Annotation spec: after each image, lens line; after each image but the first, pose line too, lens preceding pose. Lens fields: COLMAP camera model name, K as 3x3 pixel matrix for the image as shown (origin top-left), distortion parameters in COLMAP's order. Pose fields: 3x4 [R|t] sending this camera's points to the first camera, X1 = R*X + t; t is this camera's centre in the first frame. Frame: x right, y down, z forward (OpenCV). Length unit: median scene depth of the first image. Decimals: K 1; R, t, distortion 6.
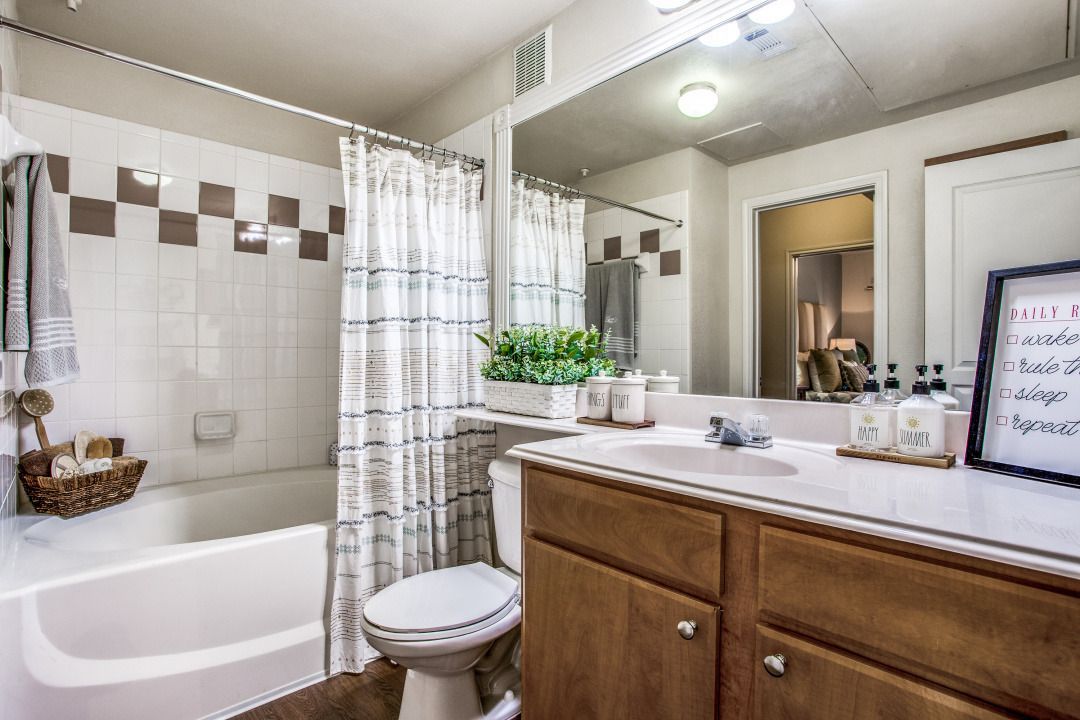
lens RADIAL K [[521.0, 0, 540.1], [0, 521.0, 358.3], [0, 0, 1]] dist [-0.026638, -0.000106]
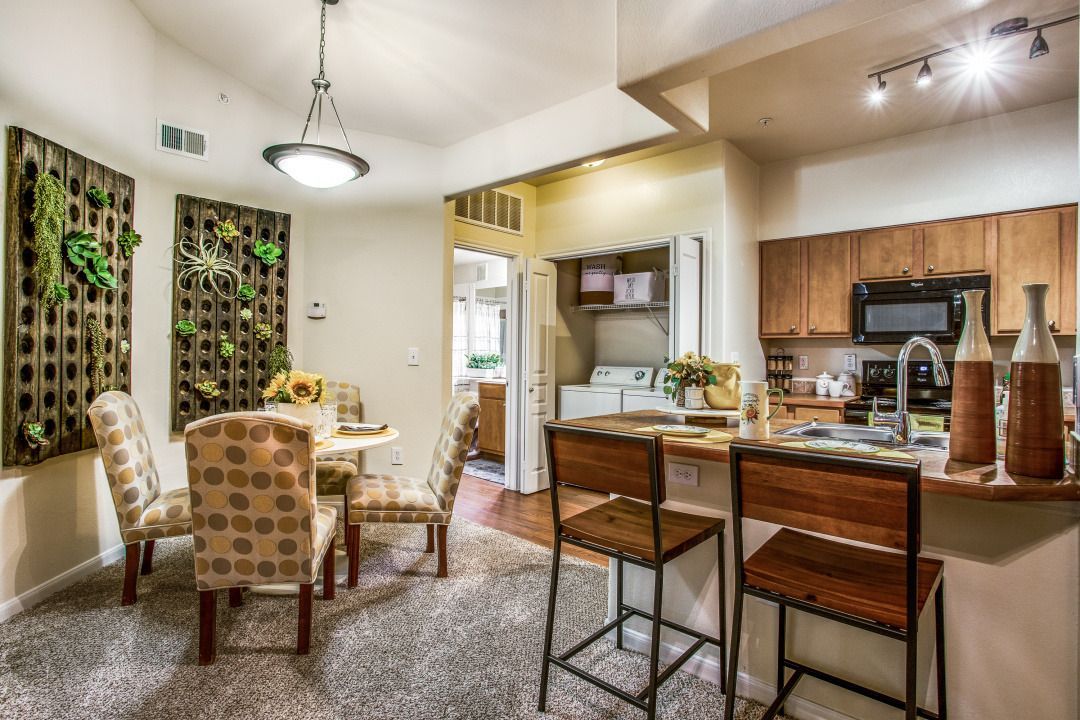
lens RADIAL K [[521.0, 0, 534.5], [0, 521.0, 356.3], [0, 0, 1]] dist [-0.026638, -0.000106]
pose [[0.996709, 0.002657, 0.081020, 0.059586], [-0.002630, 0.999996, -0.000444, -0.035409], [-0.081021, 0.000229, 0.996712, -2.509531]]
